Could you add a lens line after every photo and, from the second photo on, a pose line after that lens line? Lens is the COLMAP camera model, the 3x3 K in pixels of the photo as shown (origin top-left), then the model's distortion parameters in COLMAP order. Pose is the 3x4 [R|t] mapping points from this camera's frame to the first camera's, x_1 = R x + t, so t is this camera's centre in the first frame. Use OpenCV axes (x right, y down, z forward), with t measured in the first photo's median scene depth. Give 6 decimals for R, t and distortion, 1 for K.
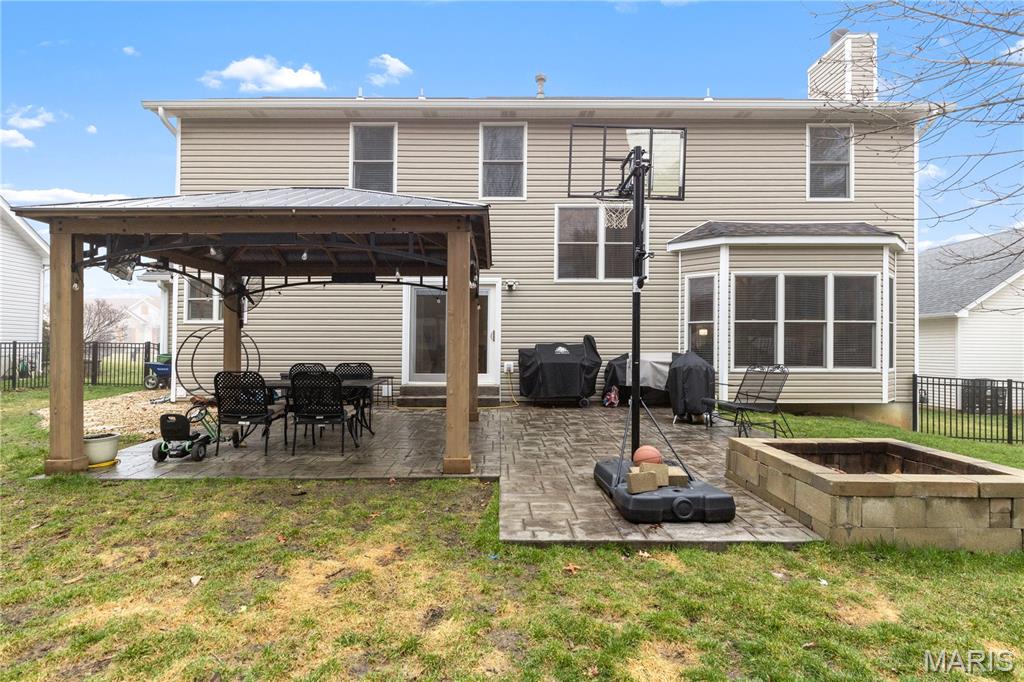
lens RADIAL K [[549.6, 0, 510.6], [0, 549.6, 349.5], [0, 0, 1]] dist [-0.001453, -0.001000]
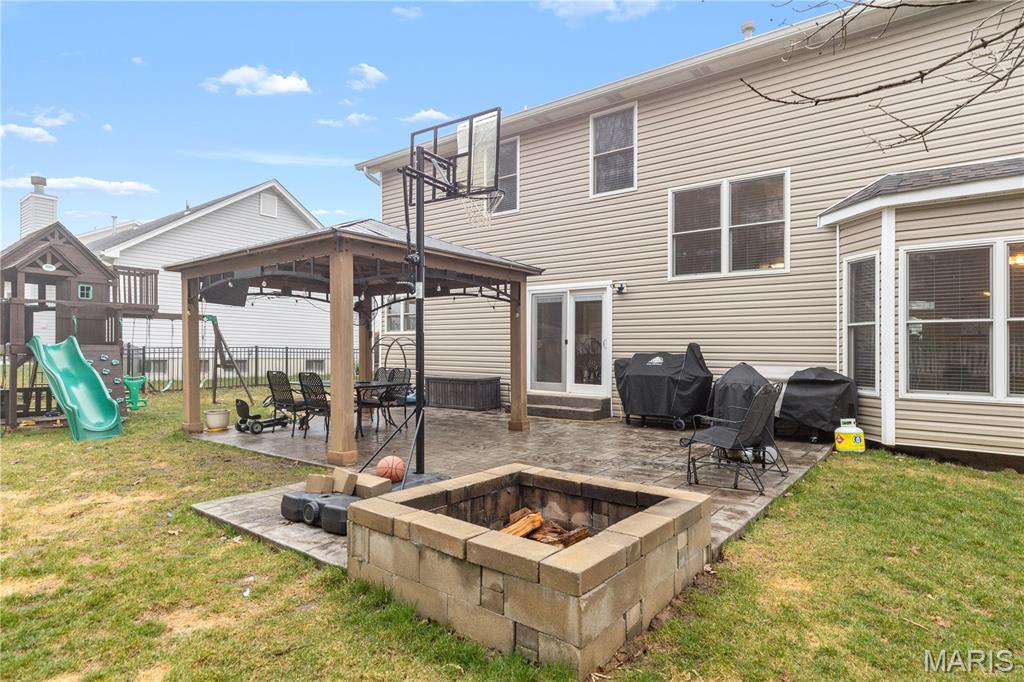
lens RADIAL K [[587.1, 0, 502.7], [0, 587.1, 358.3], [0, 0, 1]] dist [-0.002697, -0.000089]
pose [[0.771424, 0.012948, -0.636189, 0.480989], [-0.013718, 0.999899, 0.003717, -0.002457], [0.636173, 0.005859, 0.771524, 0.144021]]
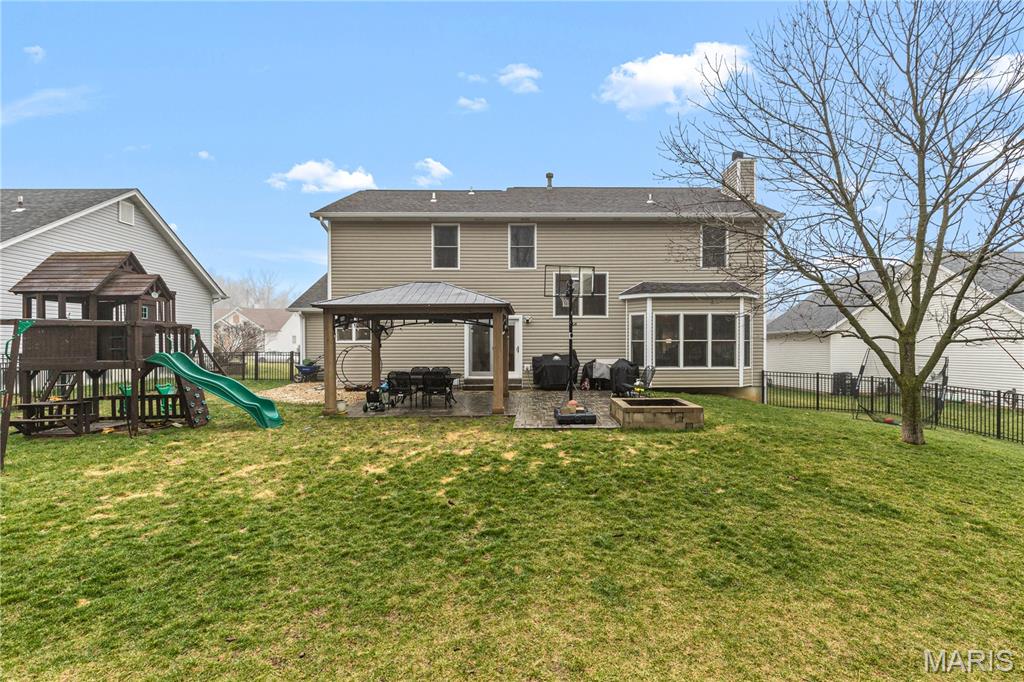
lens RADIAL K [[505.4, 0, 554.5], [0, 505.4, 379.2], [0, 0, 1]] dist [-0.006039, -0.001796]
pose [[0.999764, -0.005862, 0.020911, 0.051944], [0.004535, 0.998008, 0.062922, -0.031821], [-0.021238, -0.062813, 0.997799, -0.608195]]
